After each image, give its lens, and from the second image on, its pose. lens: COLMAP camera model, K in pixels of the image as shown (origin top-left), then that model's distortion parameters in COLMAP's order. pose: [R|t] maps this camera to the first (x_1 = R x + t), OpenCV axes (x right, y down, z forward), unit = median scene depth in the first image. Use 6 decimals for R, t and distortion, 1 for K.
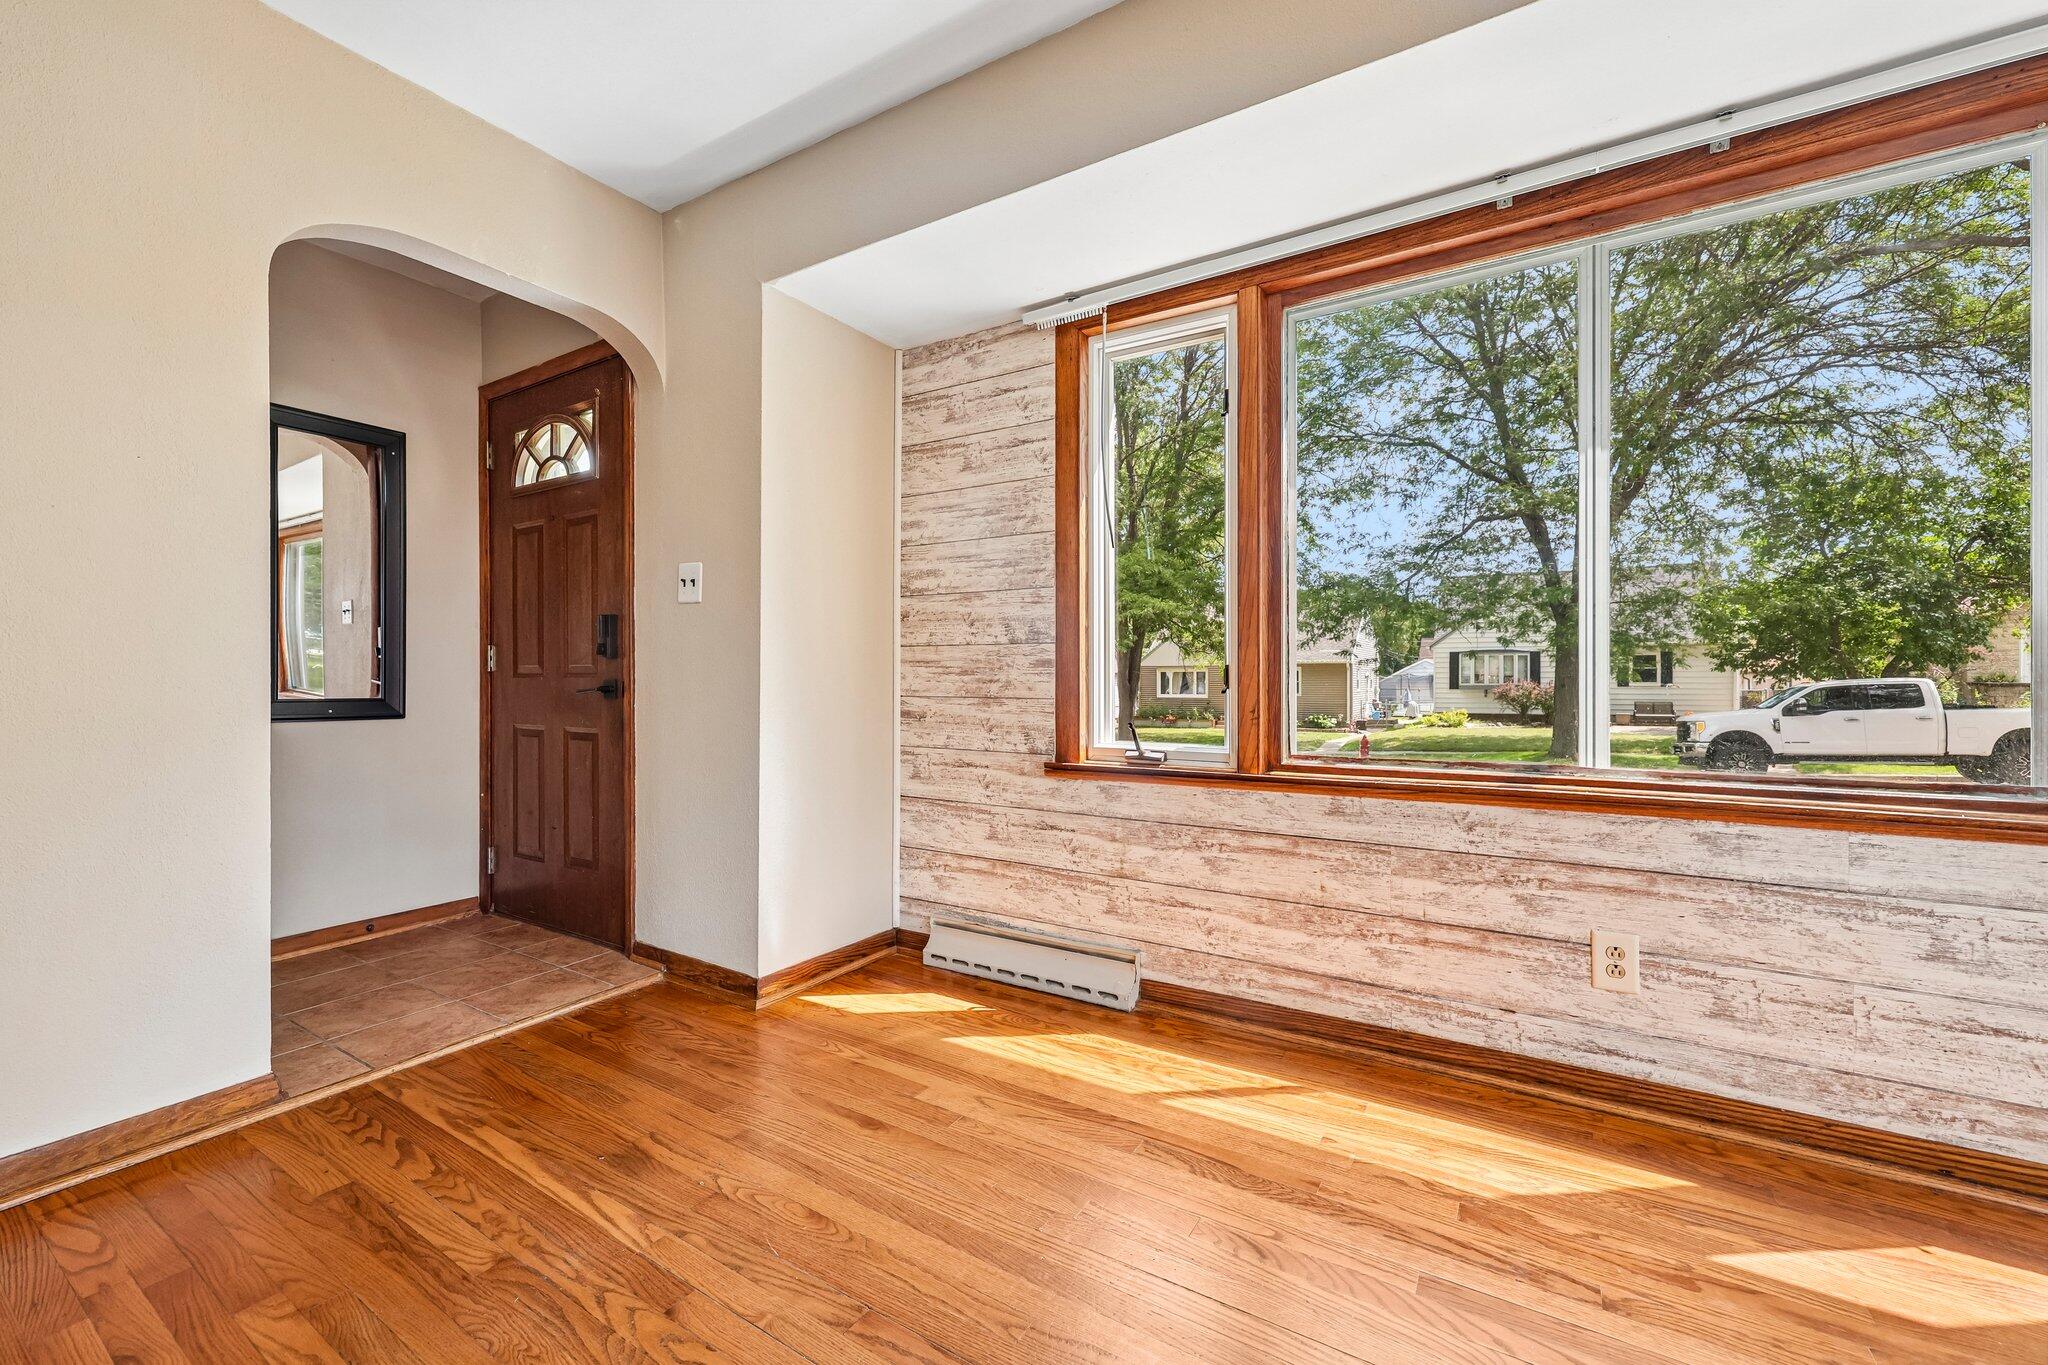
lens RADIAL K [[829.6, 0, 1019.5], [0, 829.6, 679.8], [0, 0, 1]] dist [-0.000162, 0.001654]
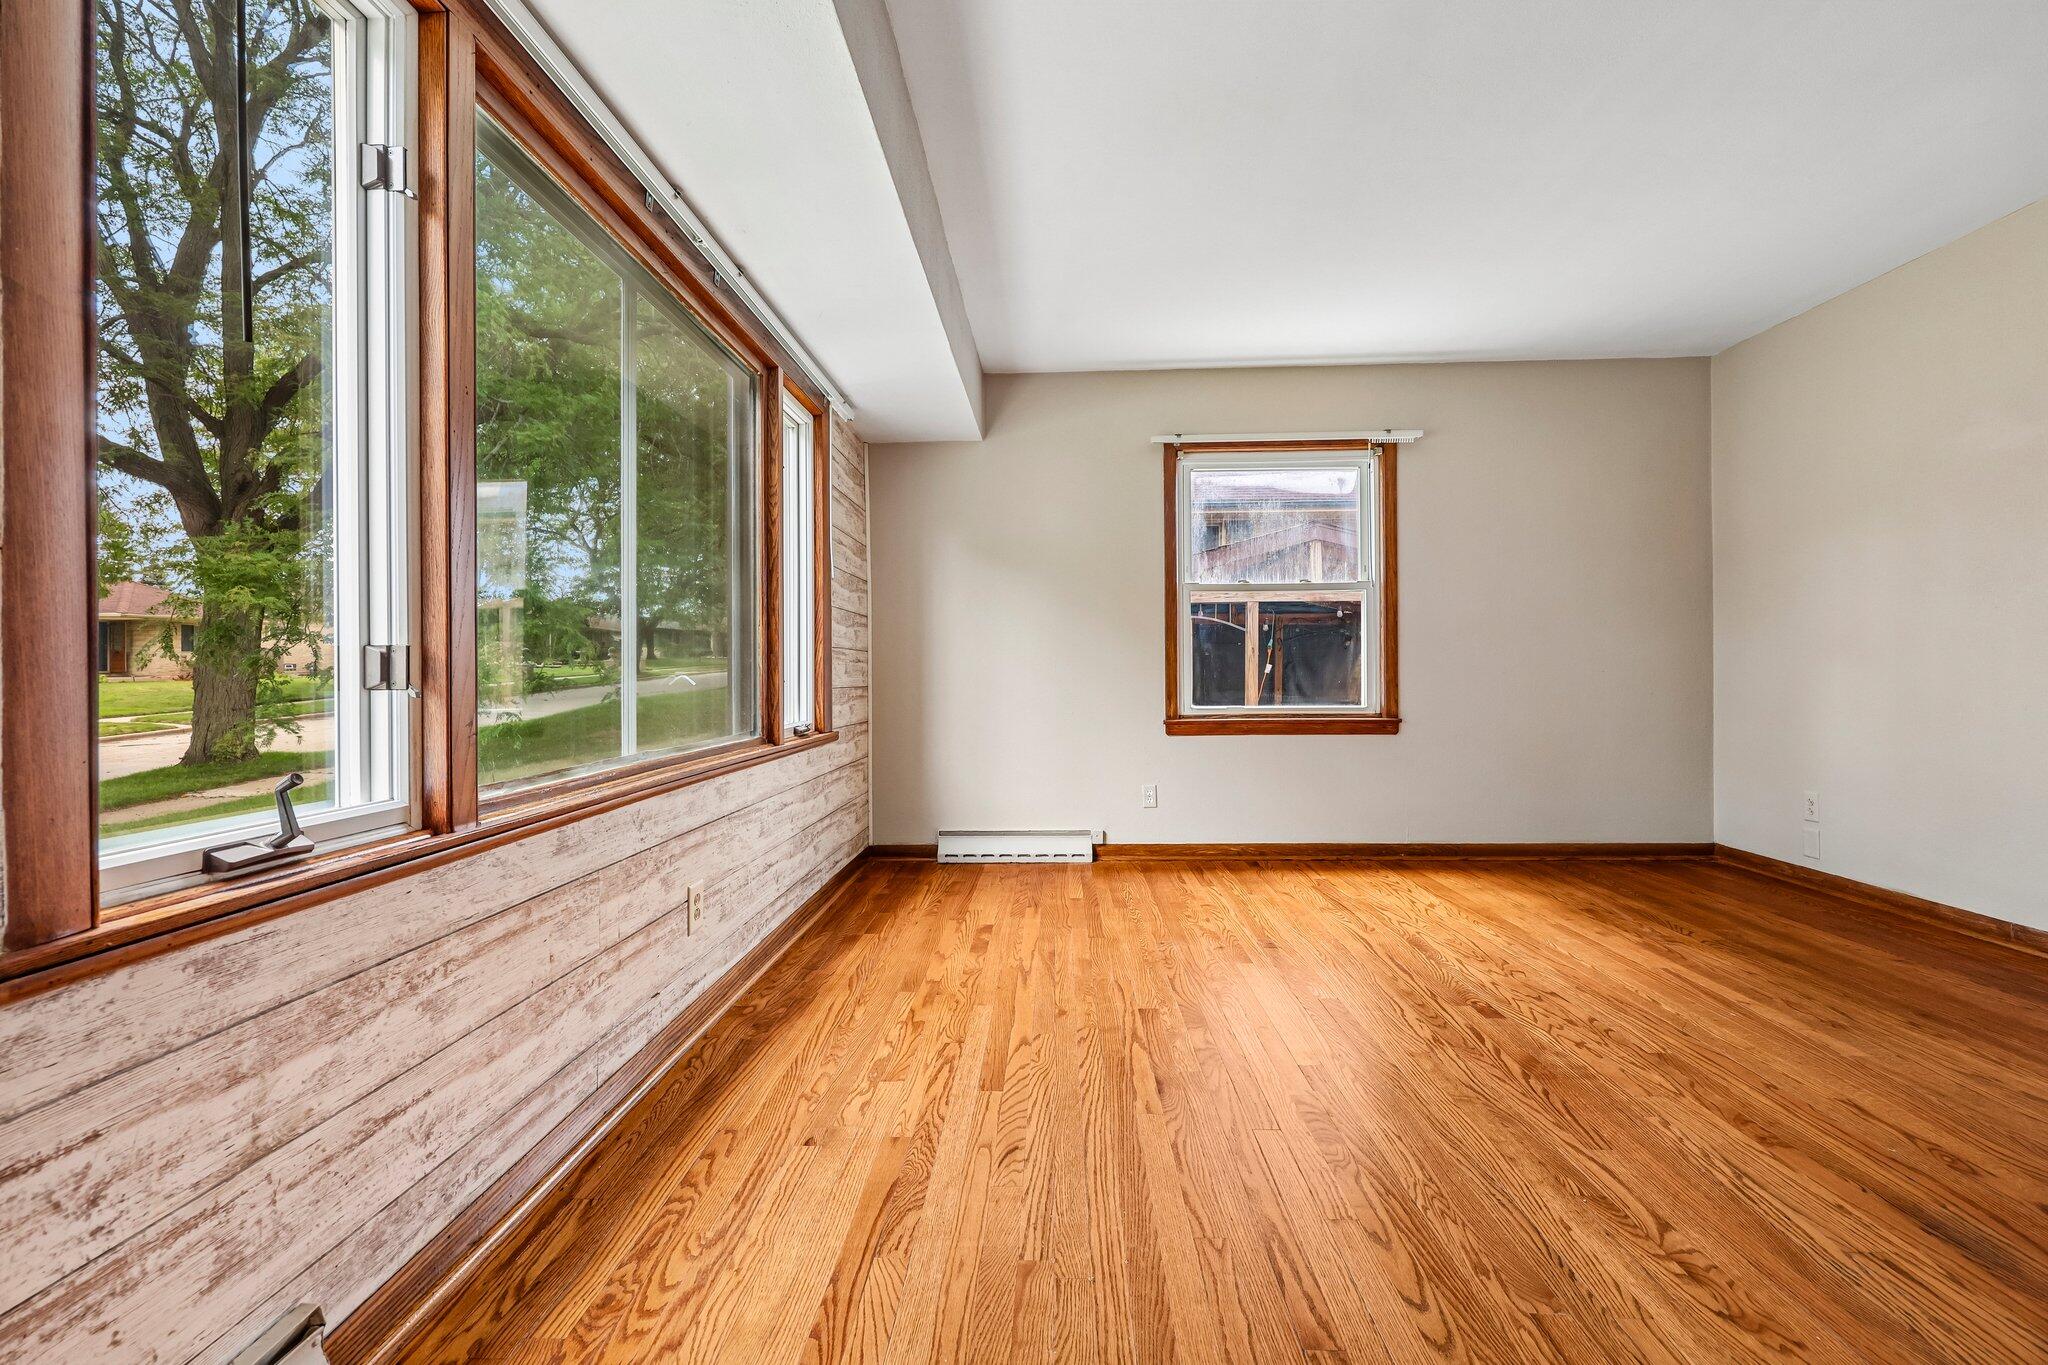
lens RADIAL K [[829.6, 0, 1025.2], [0, 829.6, 670.8], [0, 0, 1]] dist [-0.000162, 0.001654]
pose [[-0.503133, 0.003769, 0.864201, -0.421581], [0.004248, 0.999989, -0.001888, 0.000521], [-0.864199, 0.002722, -0.503143, 0.886194]]
